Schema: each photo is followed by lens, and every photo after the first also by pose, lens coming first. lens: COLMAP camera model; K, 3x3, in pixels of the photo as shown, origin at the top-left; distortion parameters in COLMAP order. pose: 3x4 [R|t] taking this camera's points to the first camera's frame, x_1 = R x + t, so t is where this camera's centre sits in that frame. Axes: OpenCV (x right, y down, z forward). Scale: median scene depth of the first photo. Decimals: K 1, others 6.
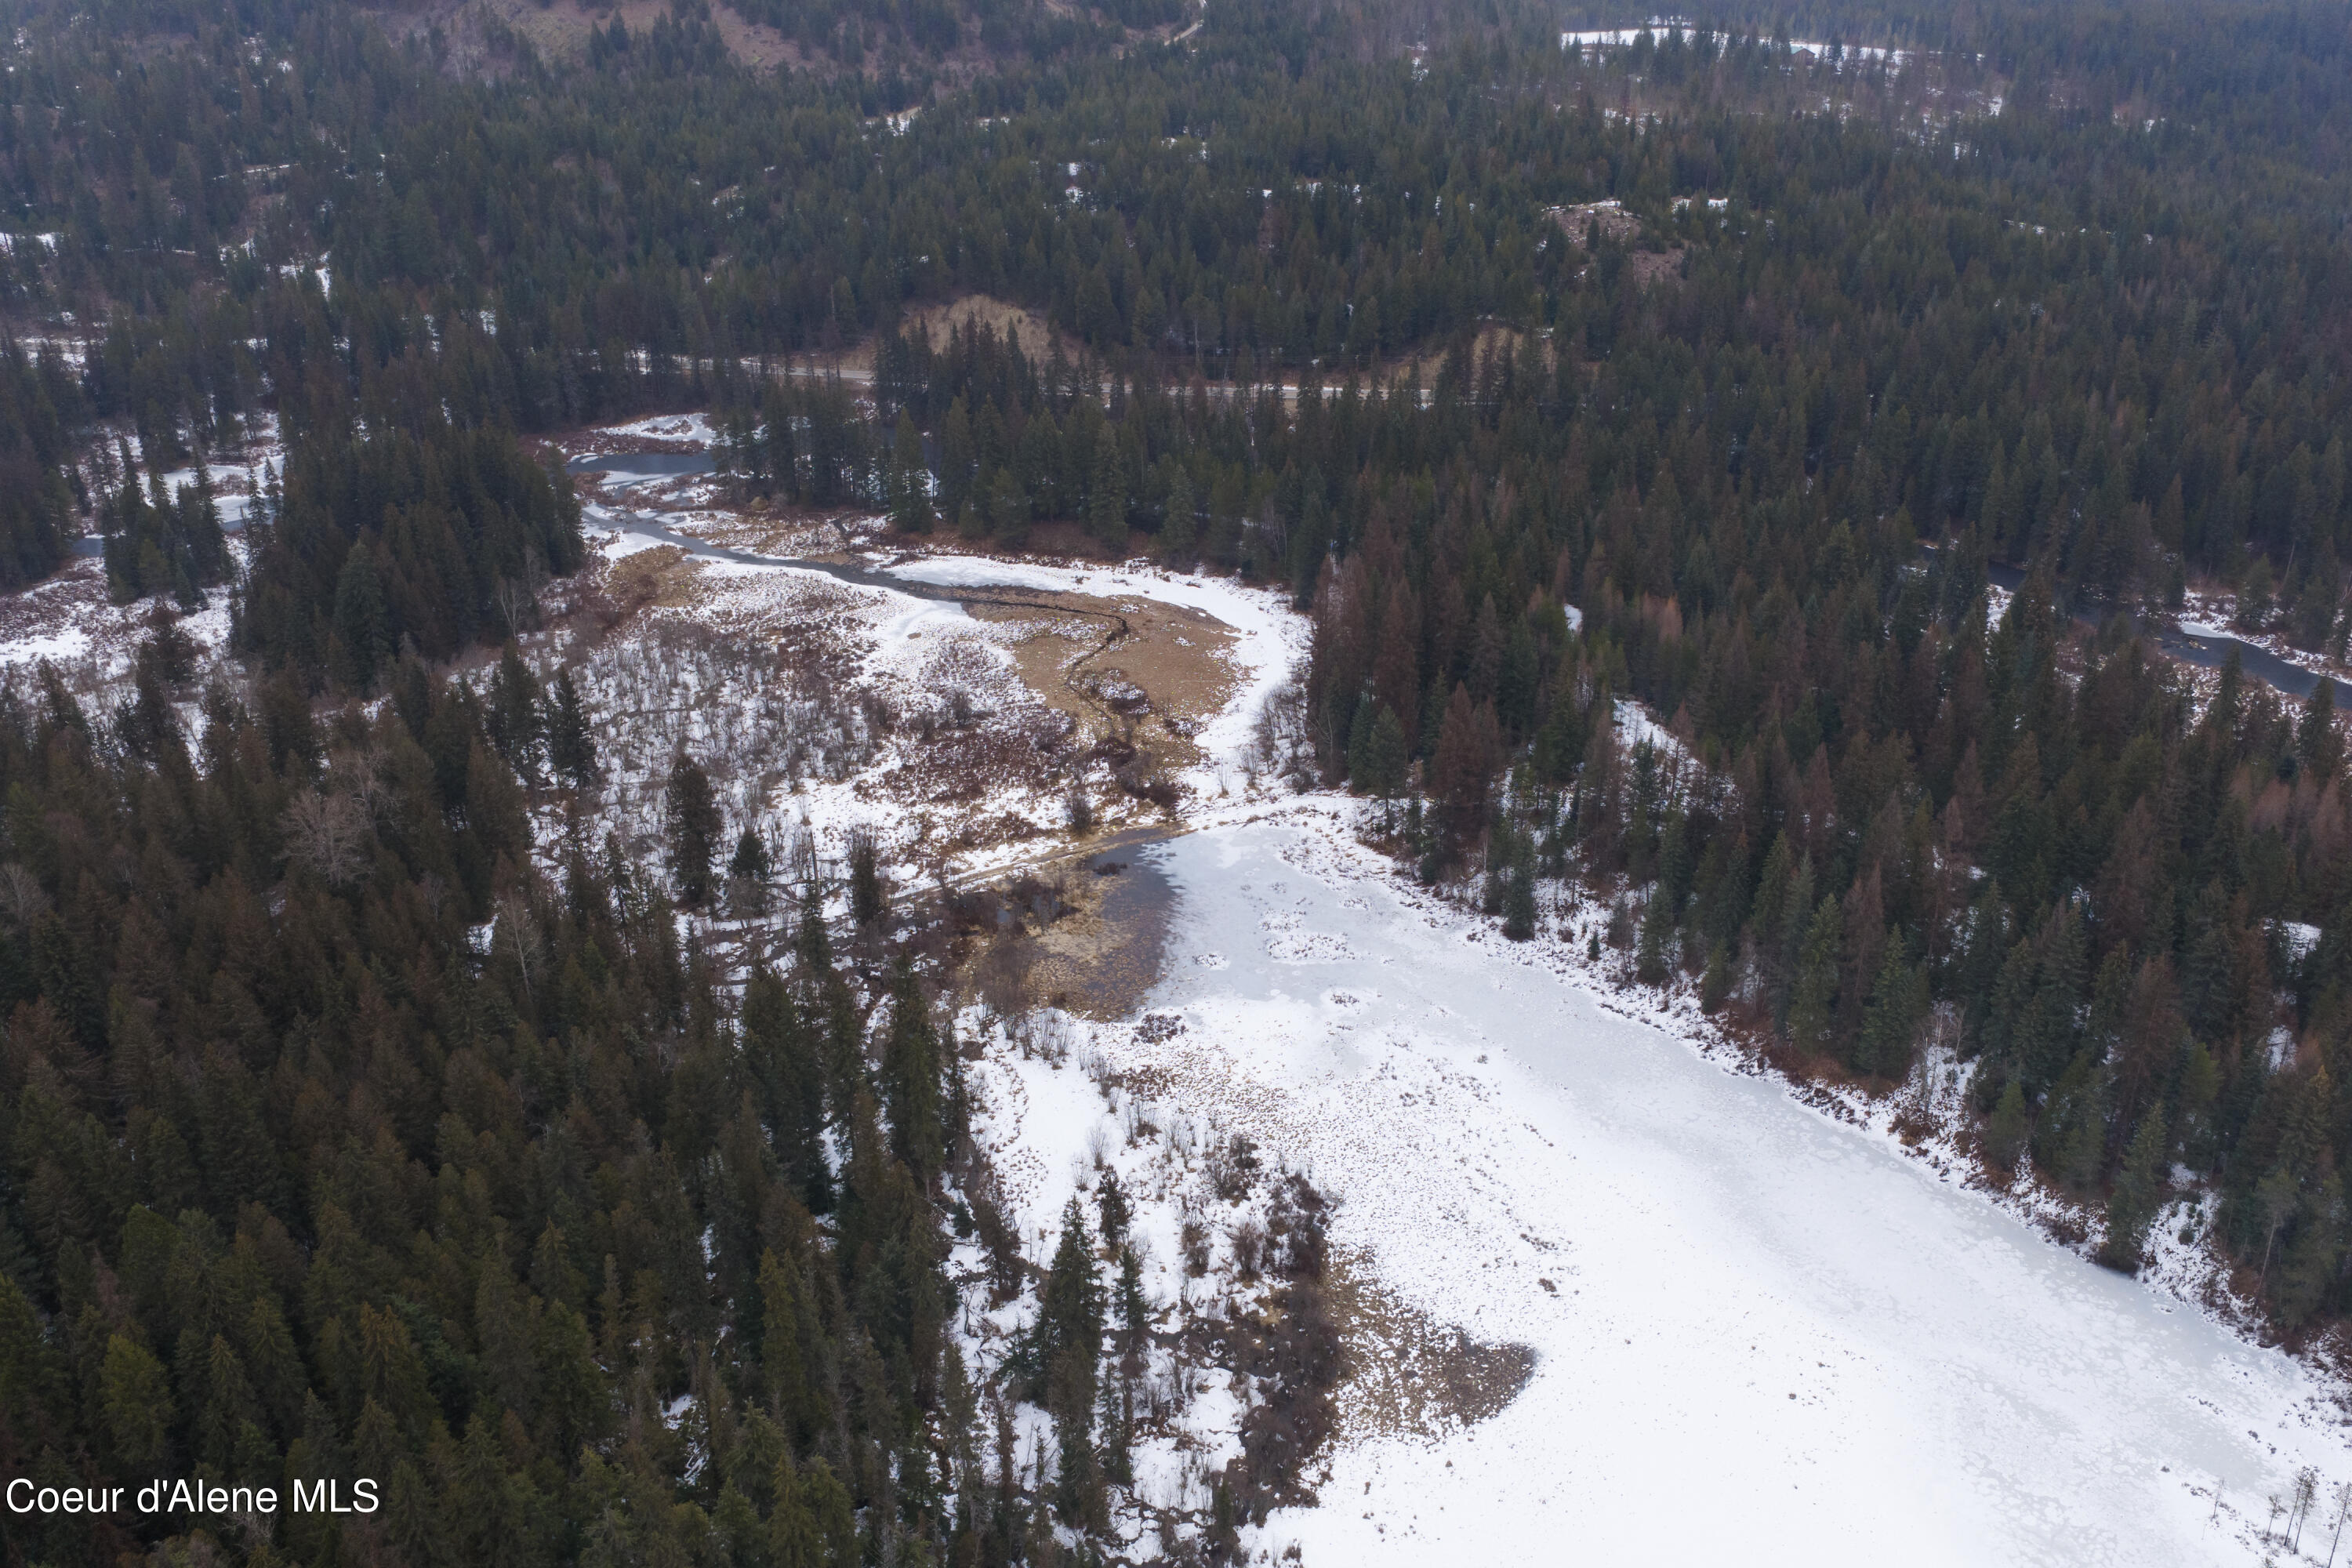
lens RADIAL K [[1935.1, 0, 1179.0], [0, 1935.1, 781.2], [0, 0, 1]] dist [0.019665, -0.027283]
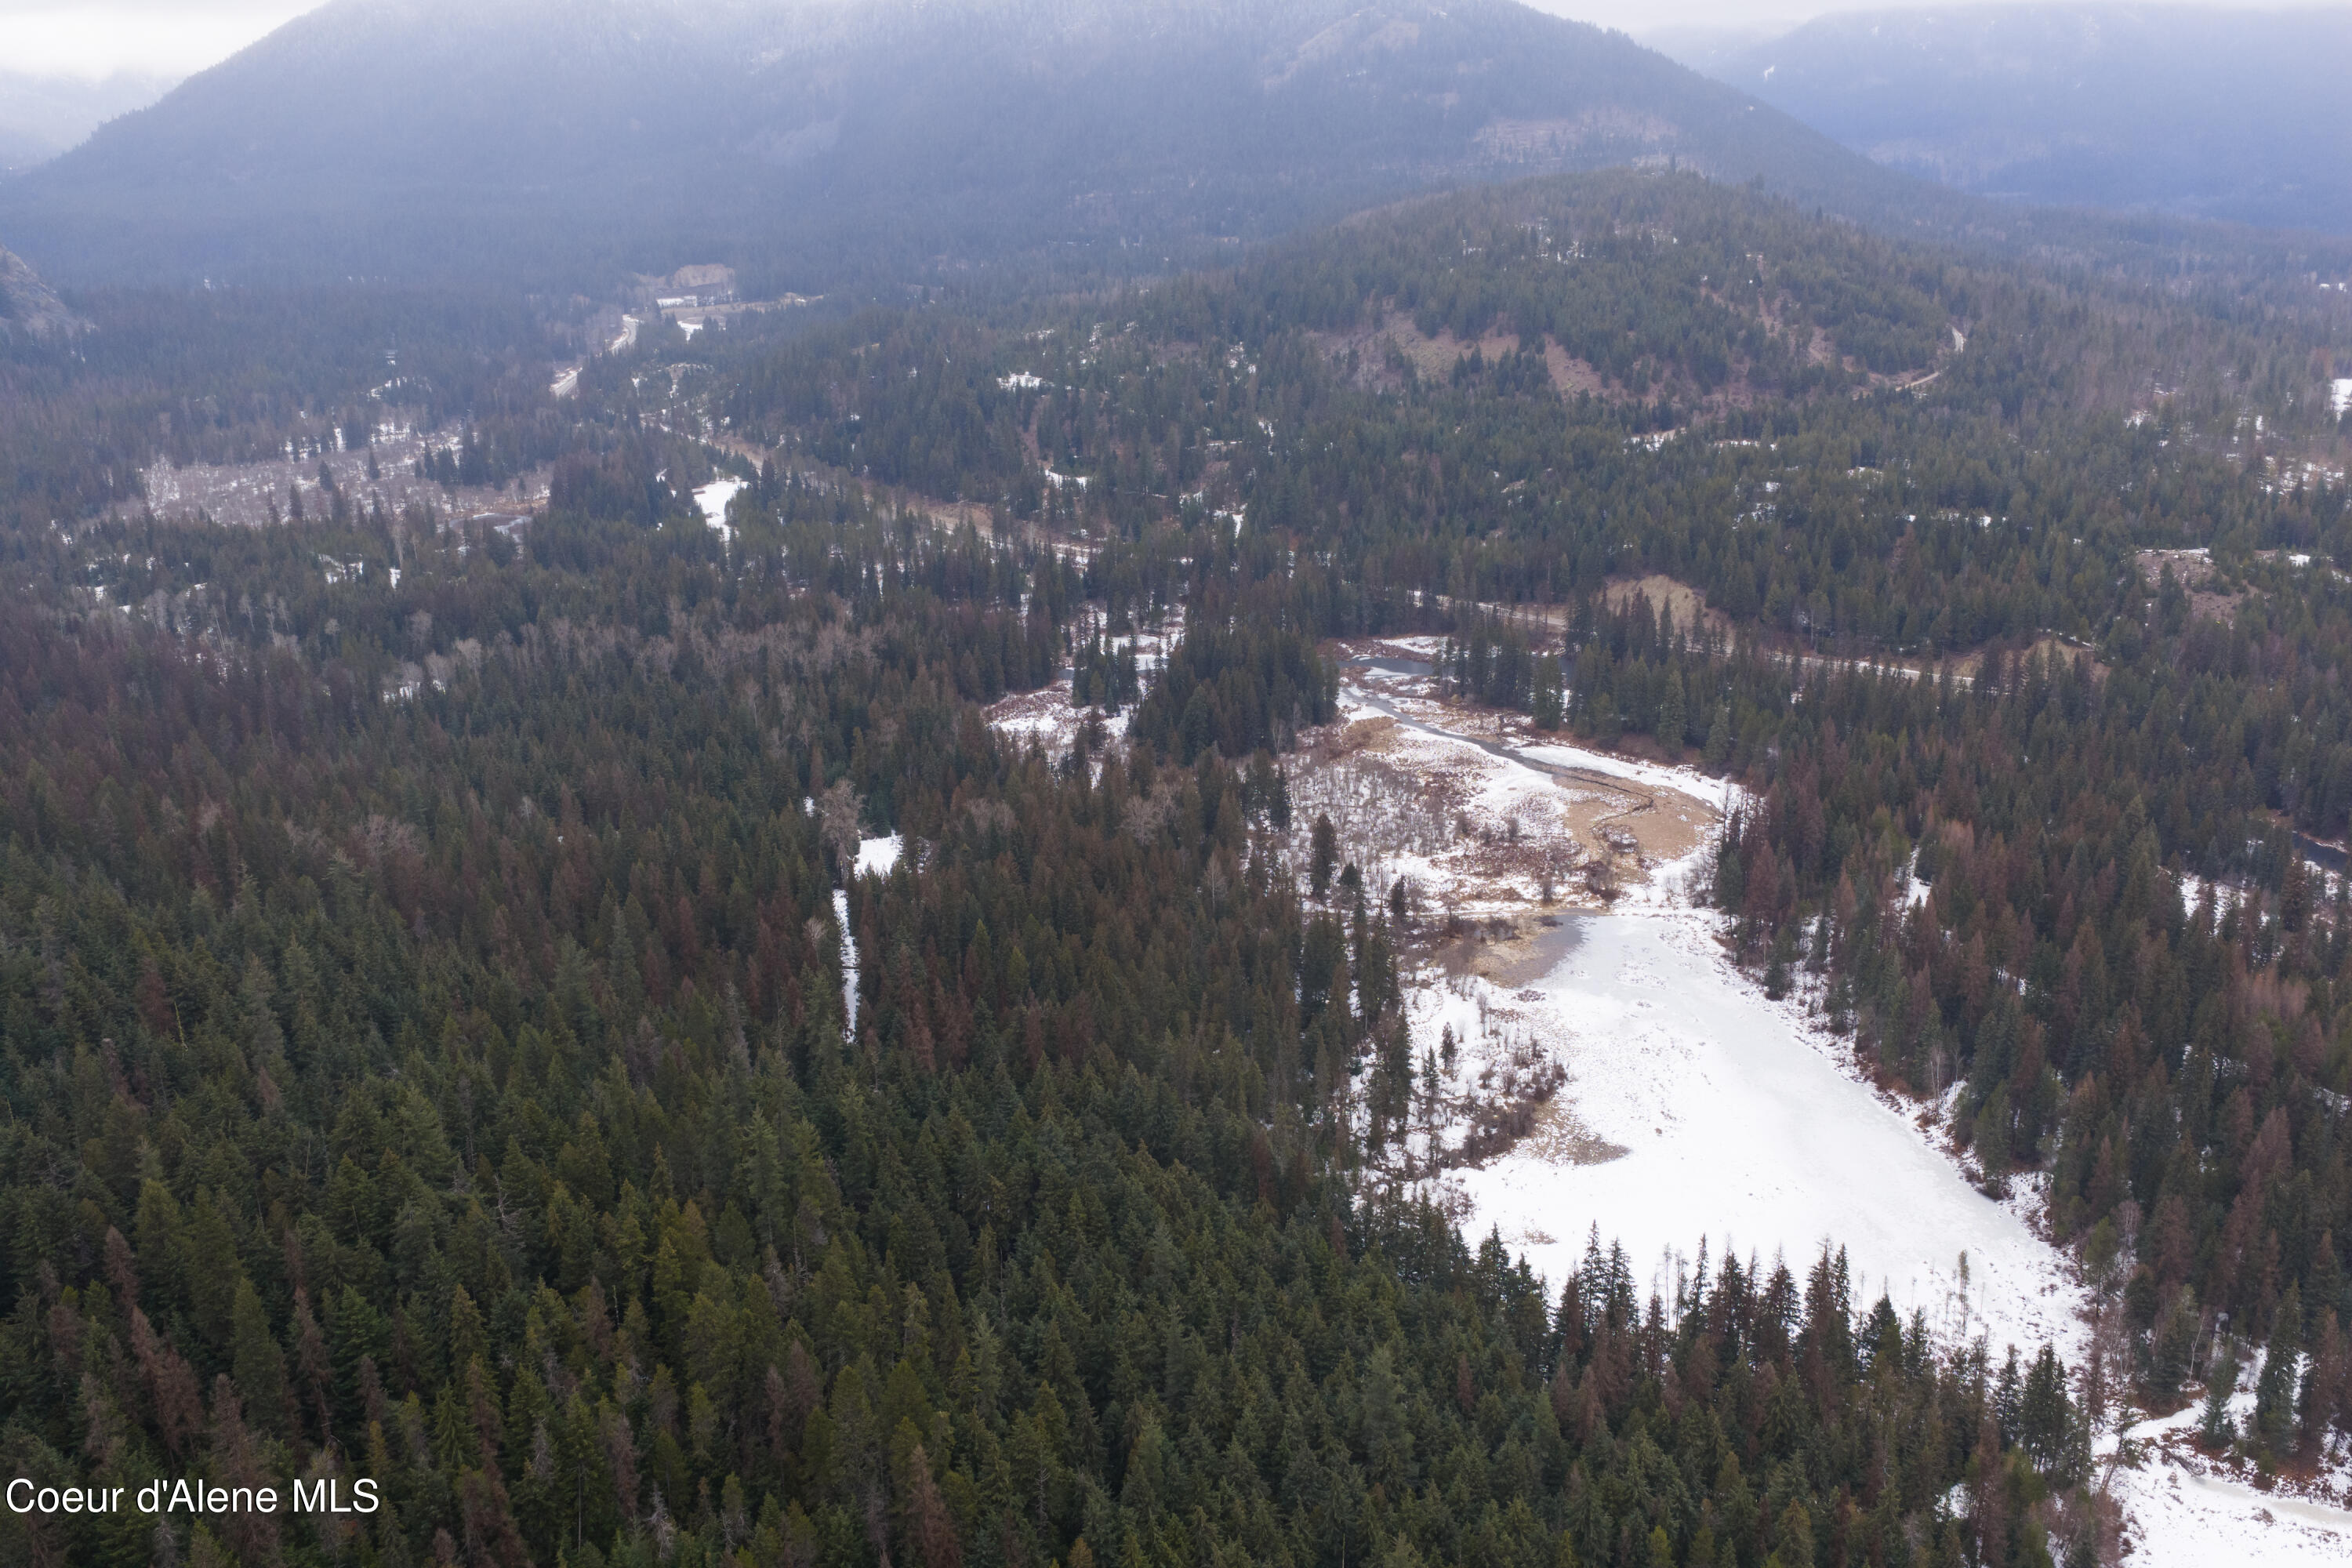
lens RADIAL K [[1935.1, 0, 1180.2], [0, 1935.1, 782.4], [0, 0, 1]] dist [0.019665, -0.027283]
pose [[0.891650, 0.141869, -0.429923, 0.273110], [-0.190954, 0.978880, -0.073016, 0.078421], [0.410484, 0.147201, 0.899908, -0.476046]]
